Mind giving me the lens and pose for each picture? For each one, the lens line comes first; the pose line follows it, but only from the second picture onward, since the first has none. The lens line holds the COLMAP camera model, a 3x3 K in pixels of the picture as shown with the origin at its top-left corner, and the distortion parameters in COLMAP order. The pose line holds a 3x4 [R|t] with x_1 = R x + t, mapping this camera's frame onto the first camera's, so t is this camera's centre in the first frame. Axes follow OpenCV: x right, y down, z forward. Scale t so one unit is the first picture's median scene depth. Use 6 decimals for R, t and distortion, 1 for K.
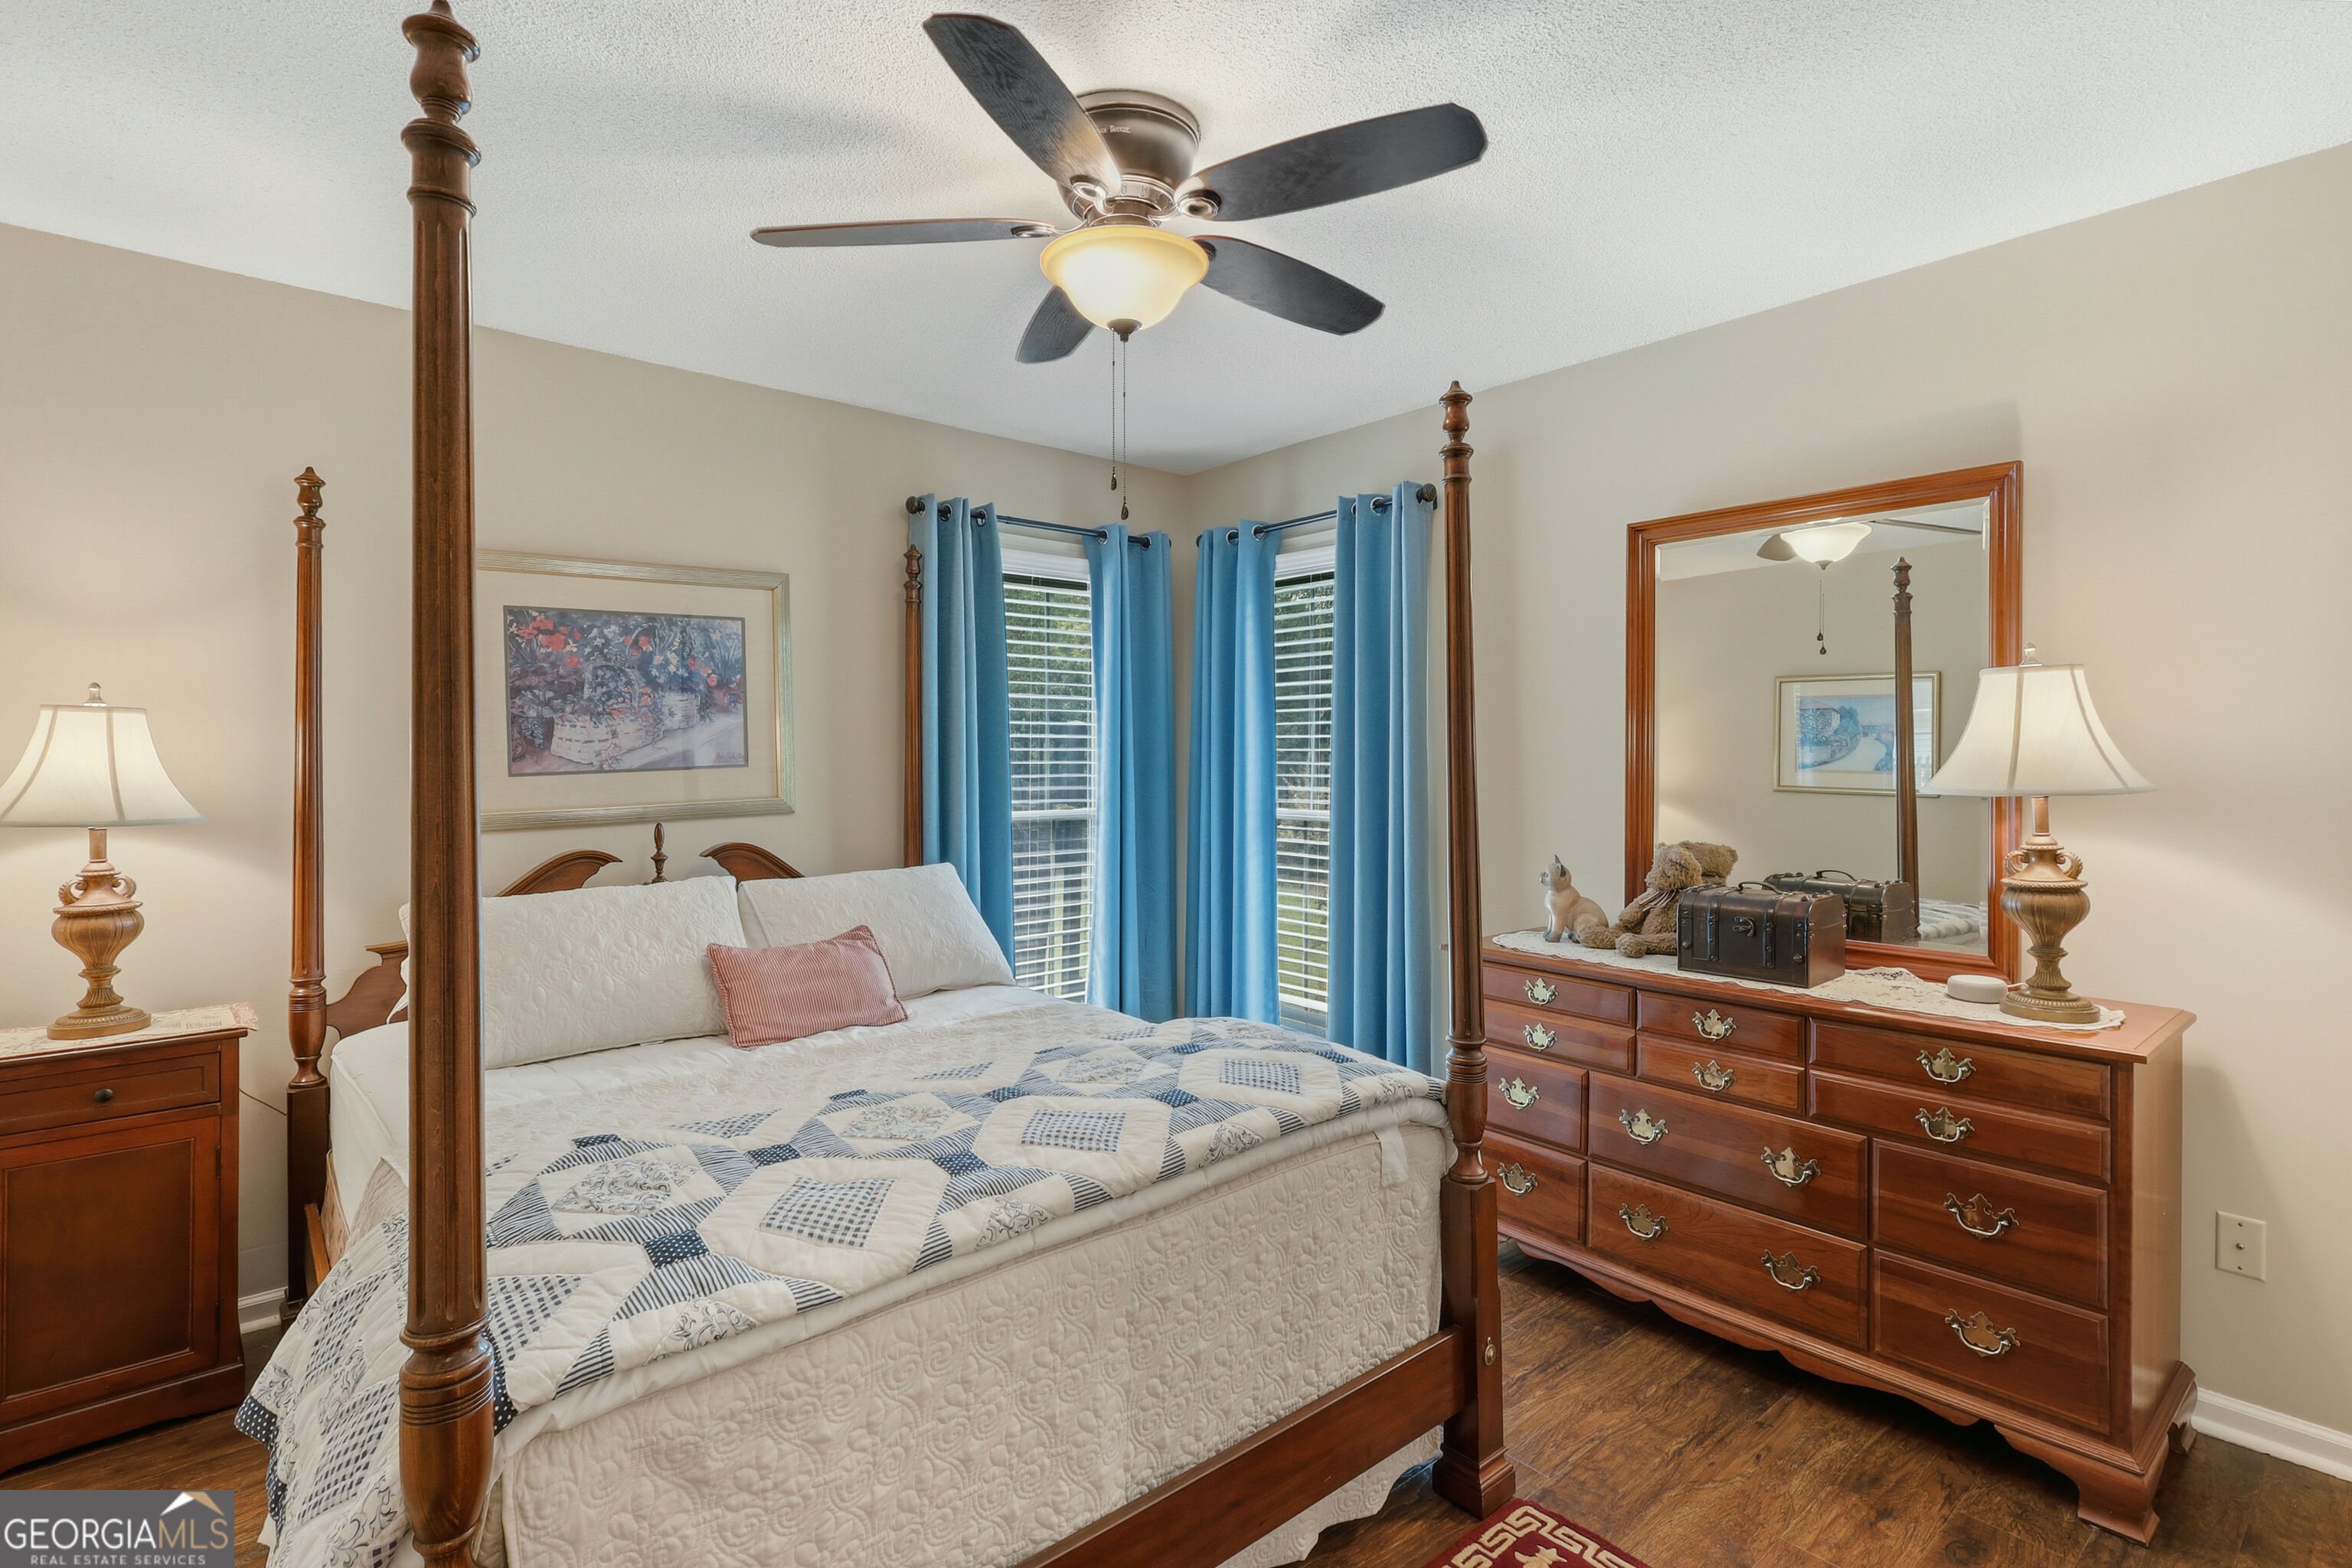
lens RADIAL K [[1112.2, 0, 1179.7], [0, 1112.2, 774.8], [0, 0, 1]] dist [0.000343, -0.000027]
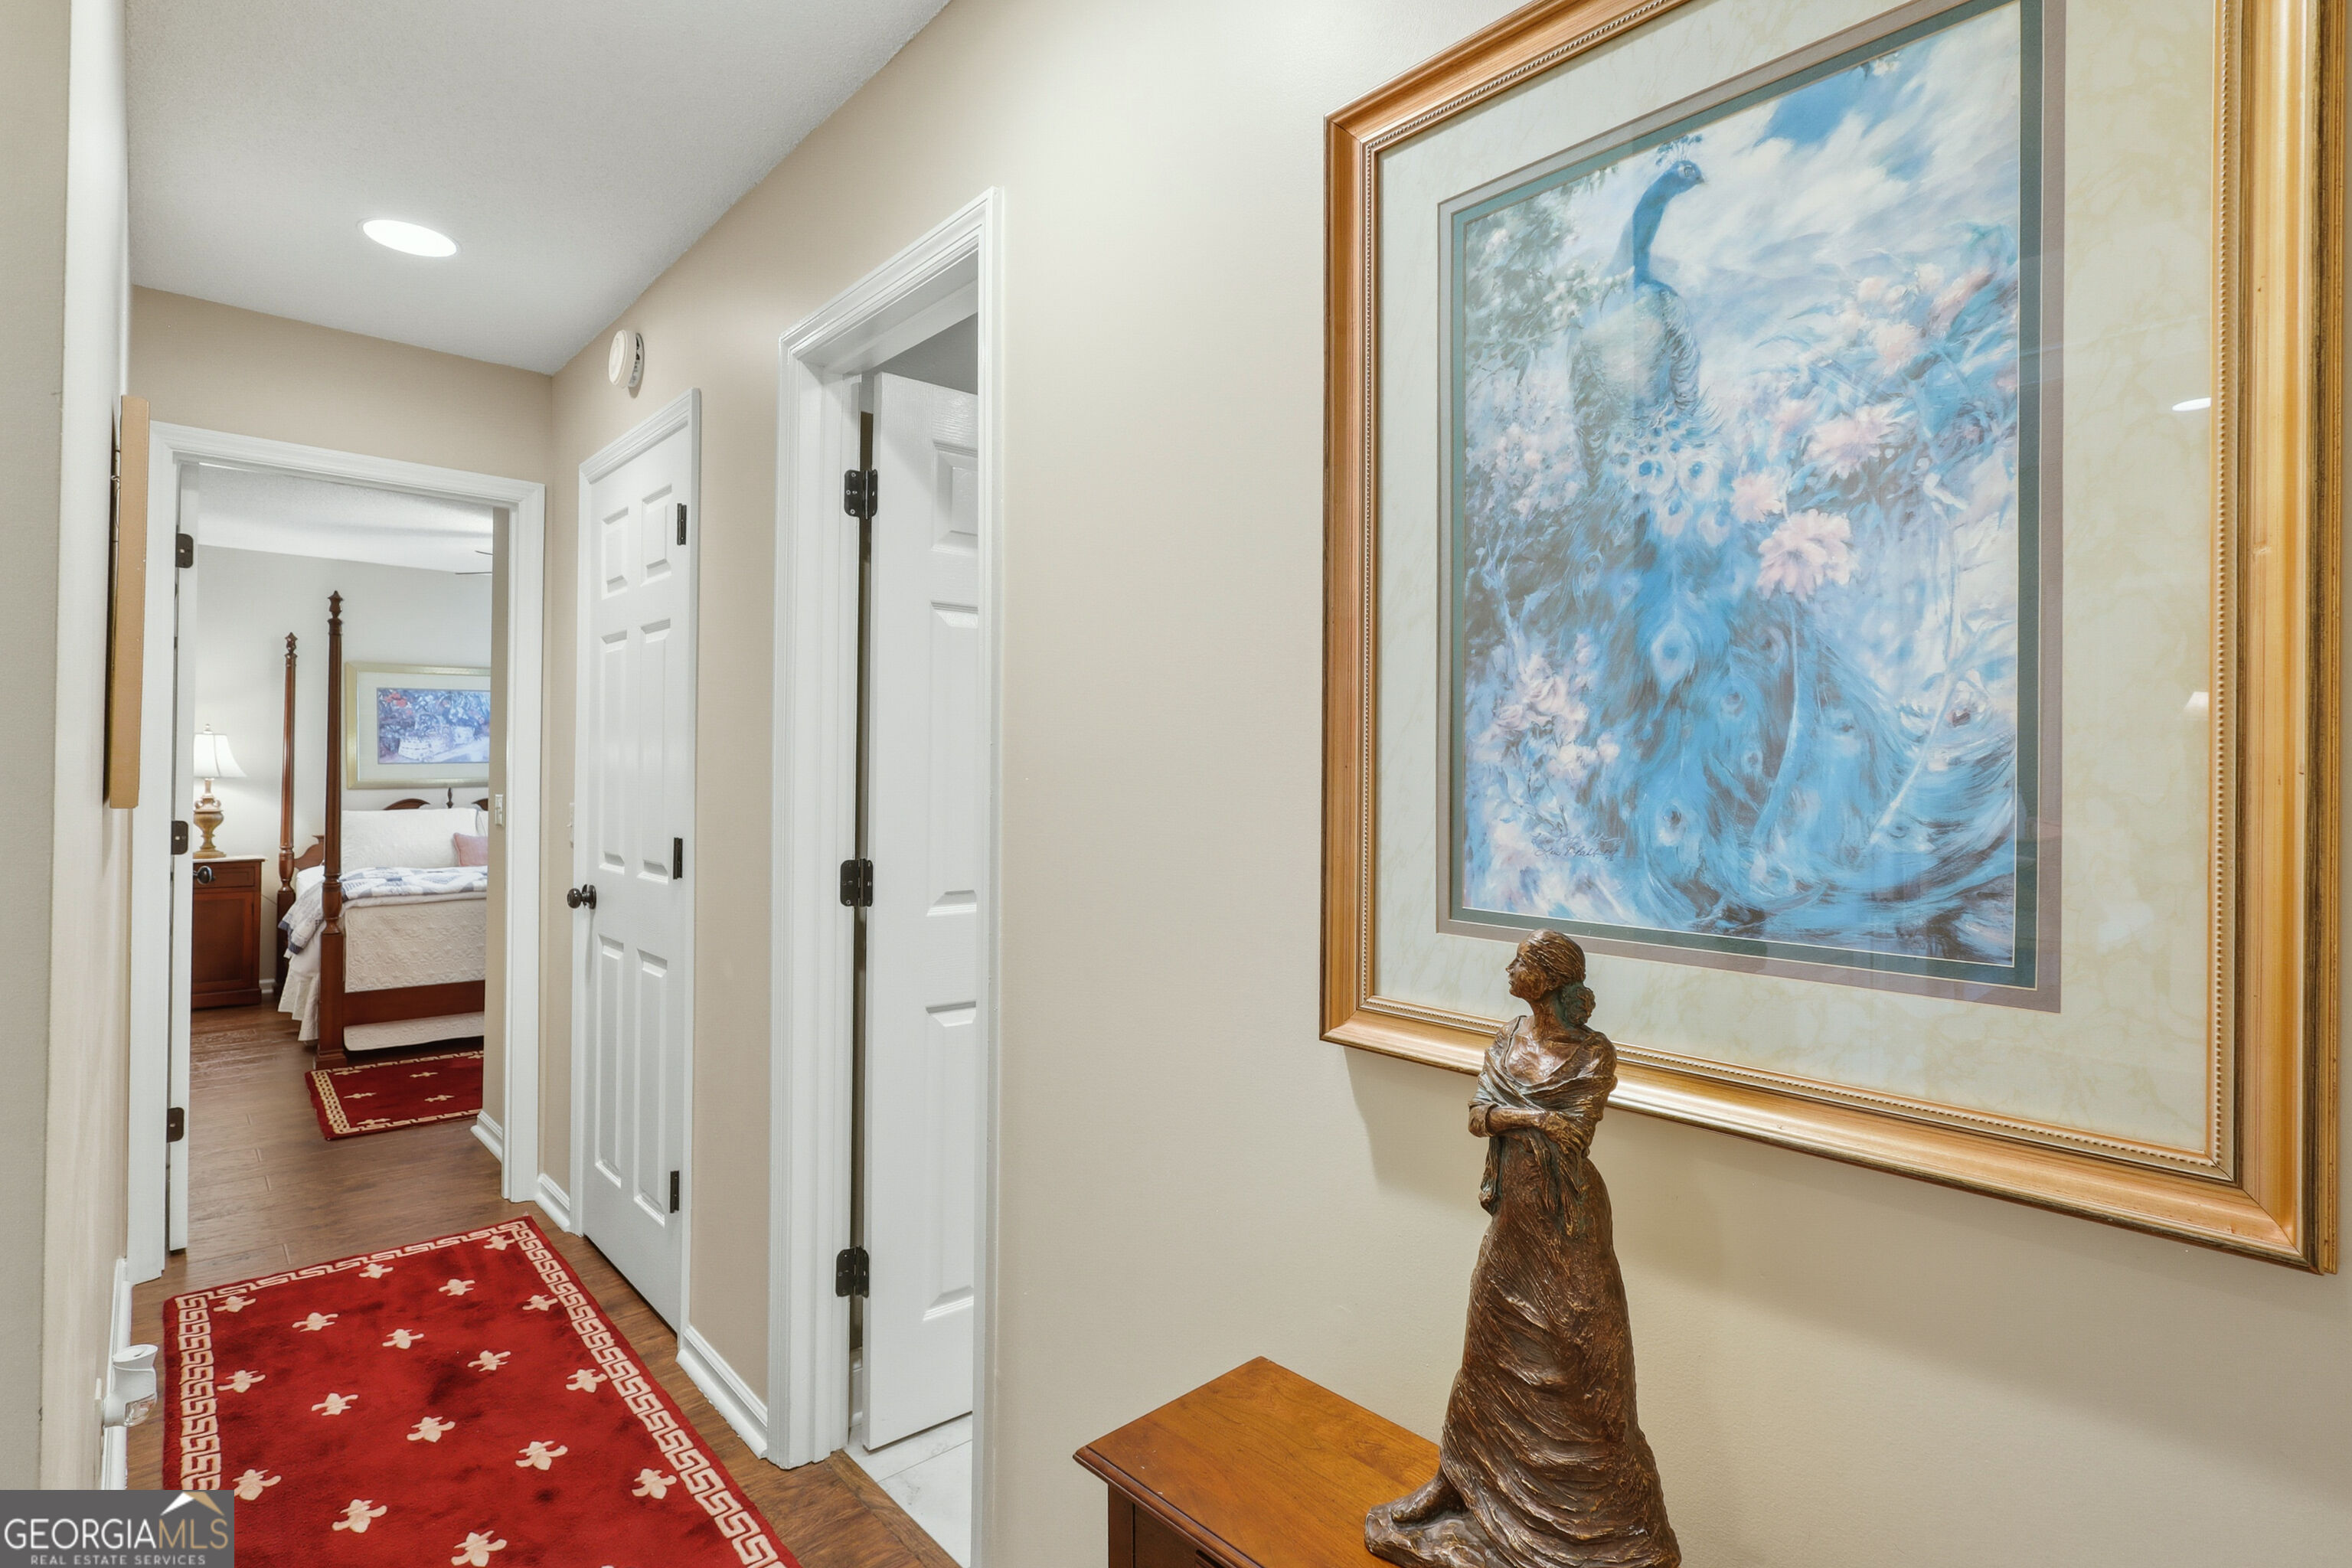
lens RADIAL K [[1151.9, 0, 1176.0], [0, 1151.9, 784.0], [0, 0, 1]] dist [0.000528, 0.000073]
pose [[0.999762, 0.013086, 0.017470, 1.081732], [-0.012967, 0.999892, -0.006937, 0.040954], [-0.017559, 0.006708, 0.999823, -1.510628]]
